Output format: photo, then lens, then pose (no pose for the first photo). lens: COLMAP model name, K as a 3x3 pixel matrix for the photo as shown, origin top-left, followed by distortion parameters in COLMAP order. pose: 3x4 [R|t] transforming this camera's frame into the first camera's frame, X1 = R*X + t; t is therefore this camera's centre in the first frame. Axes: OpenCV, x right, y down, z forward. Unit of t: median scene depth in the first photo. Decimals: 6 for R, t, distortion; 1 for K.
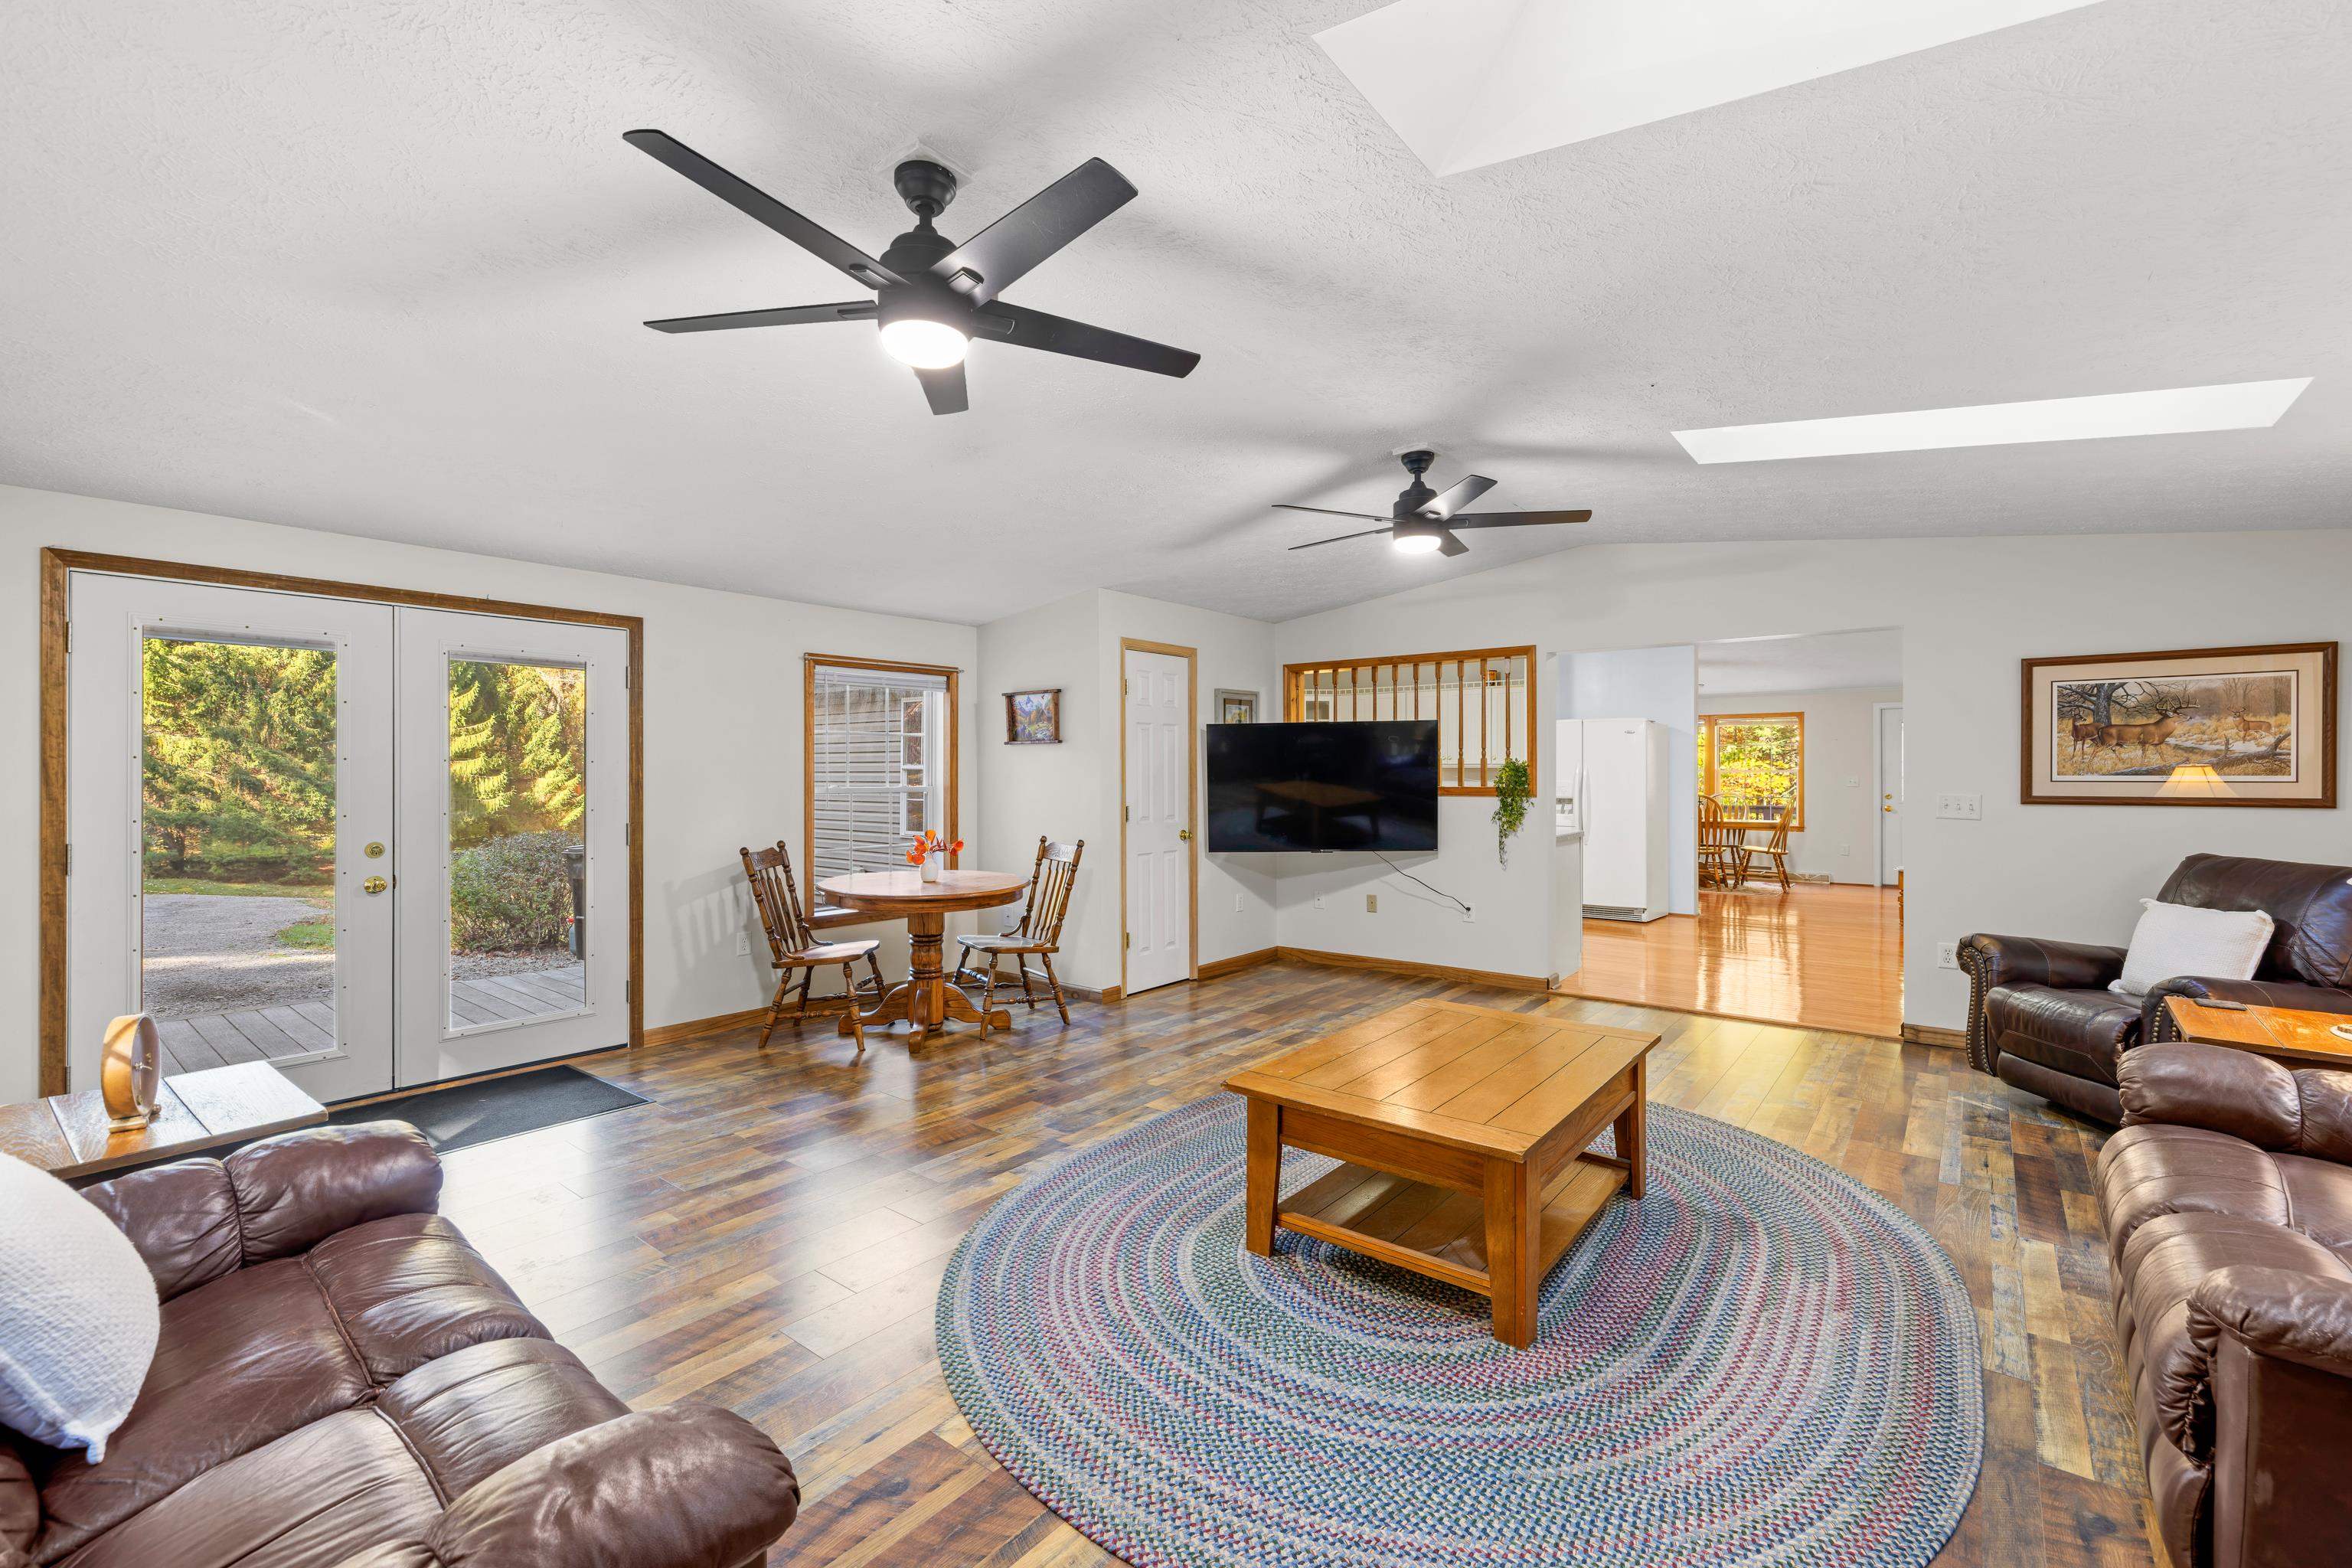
lens RADIAL K [[1007.7, 0, 1175.8], [0, 1007.7, 766.3], [0, 0, 1]] dist [-0.000938, 0.000521]
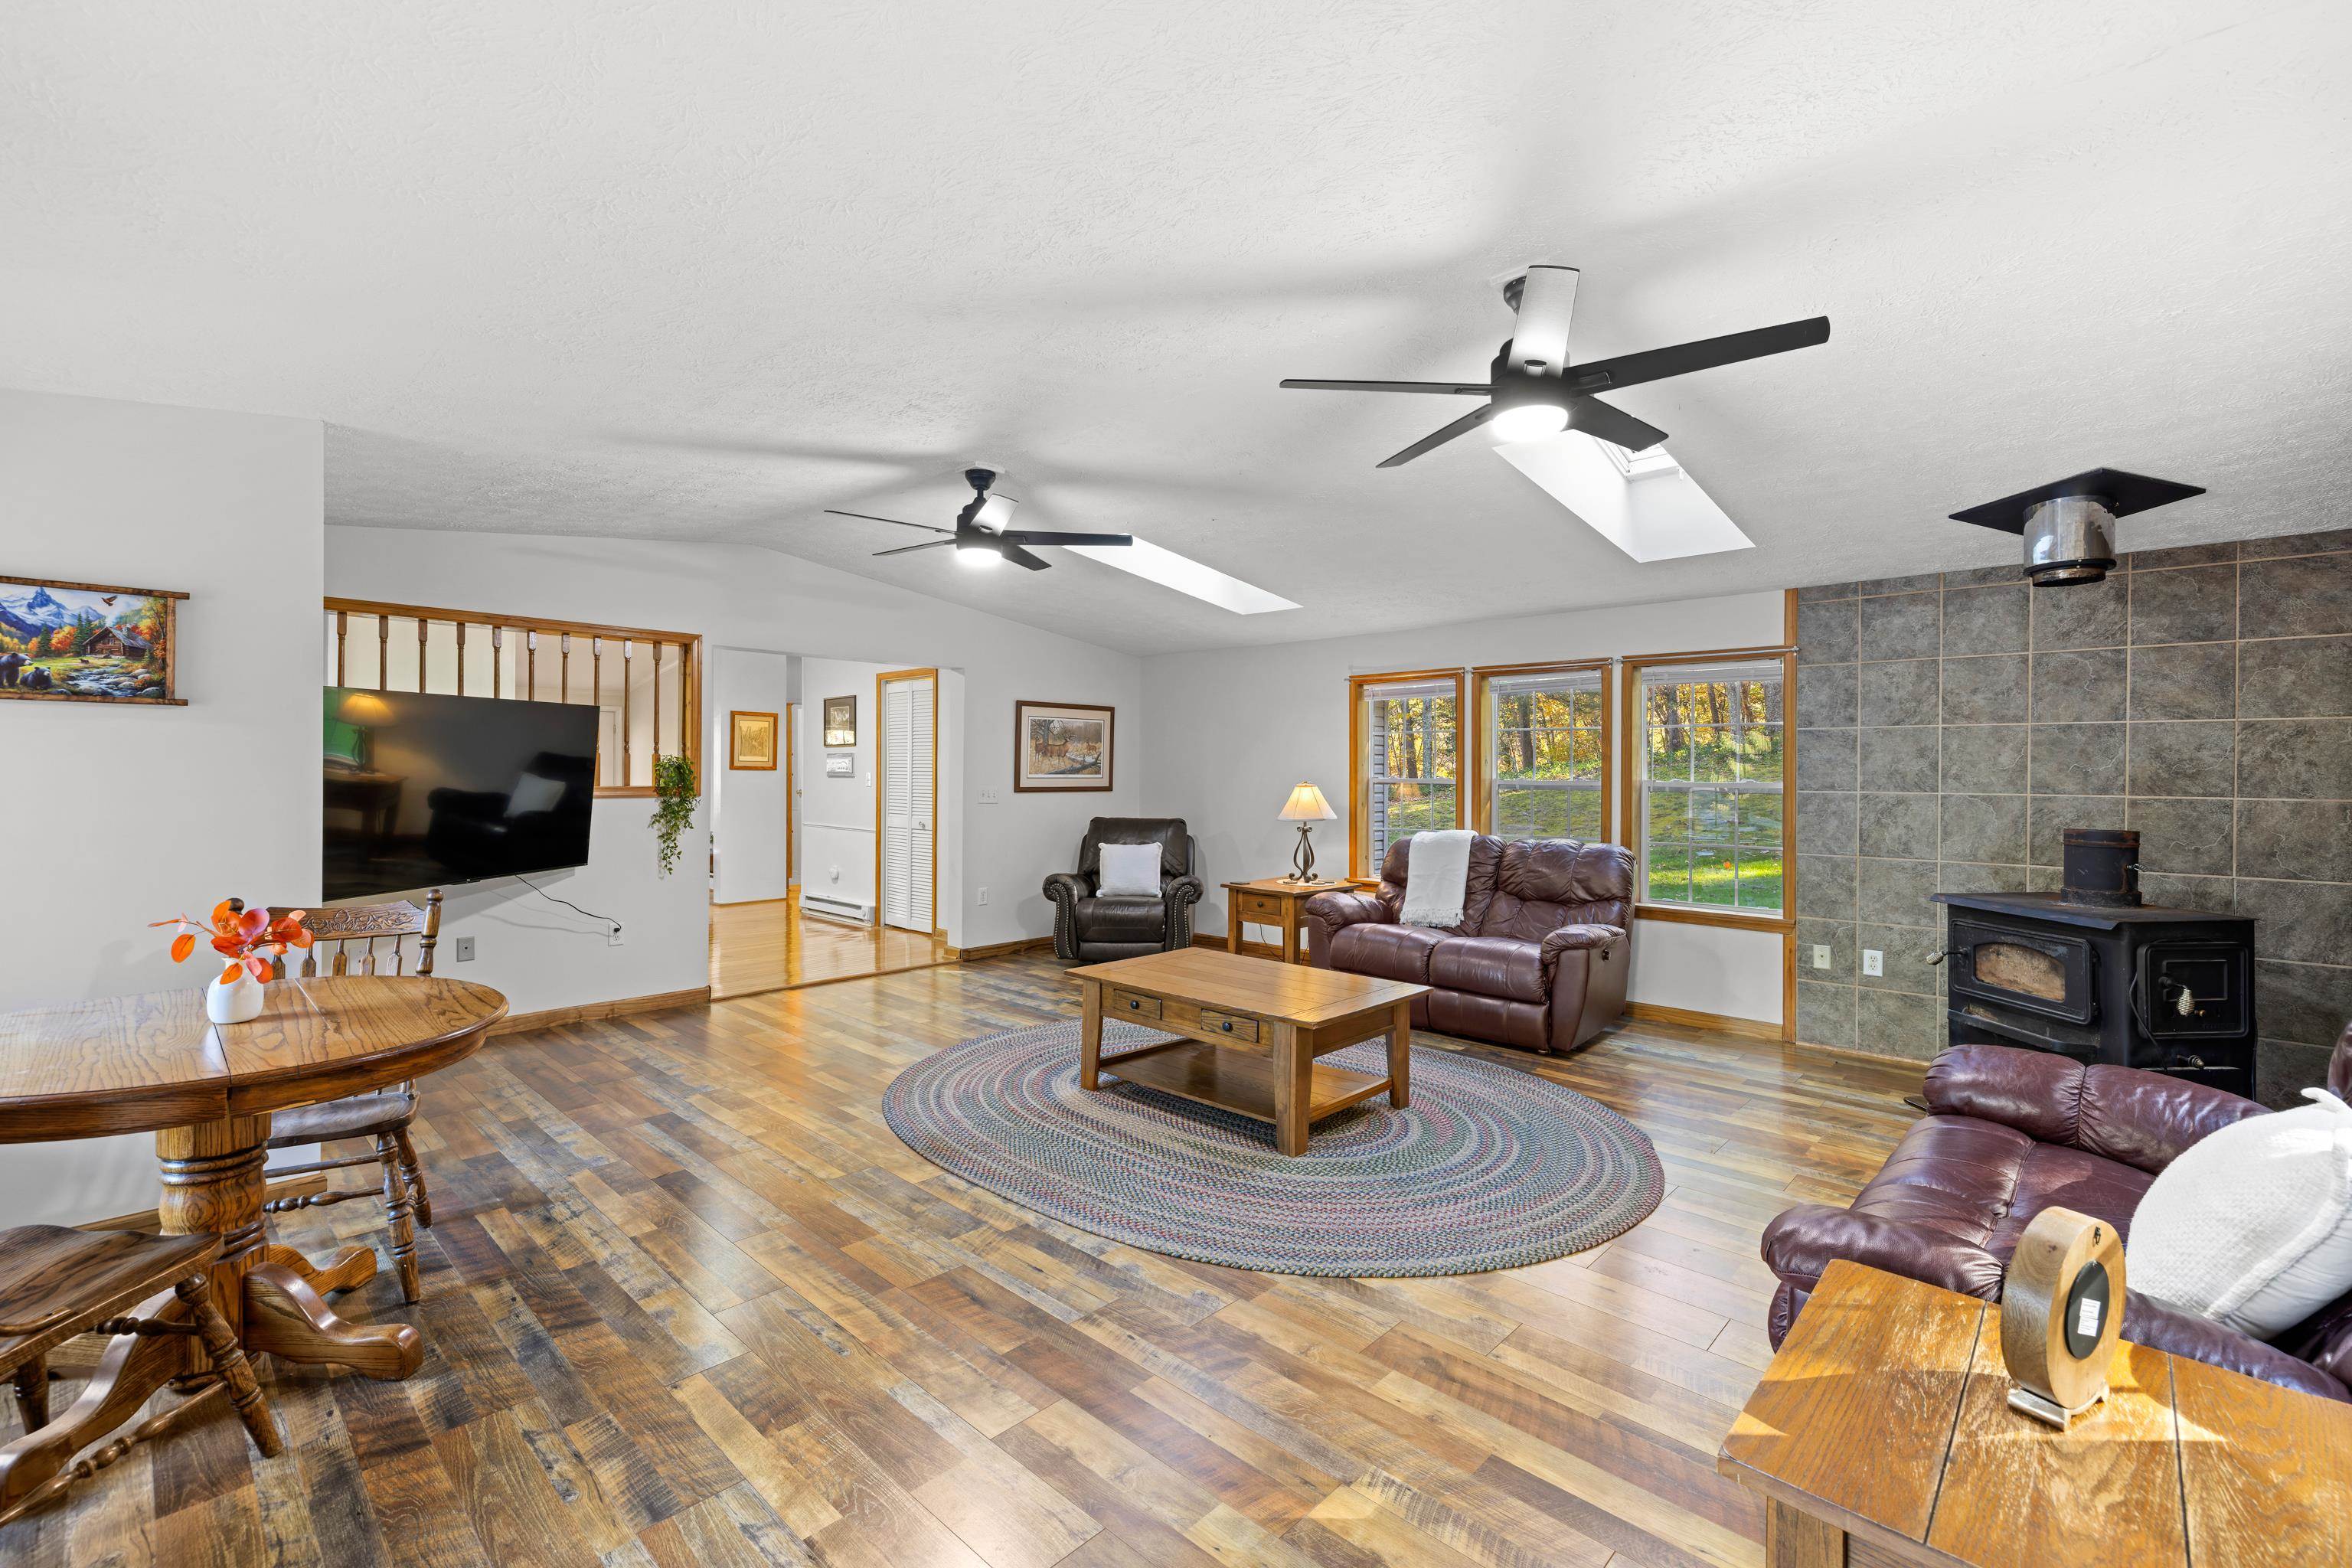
lens RADIAL K [[1007.7, 0, 1175.5], [0, 1007.7, 776.4], [0, 0, 1]] dist [-0.000938, 0.000521]
pose [[0.080857, -0.002180, 0.996723, -0.759047], [-0.013034, 0.999910, 0.003244, 0.004391], [-0.996640, -0.013253, 0.080822, 0.676084]]
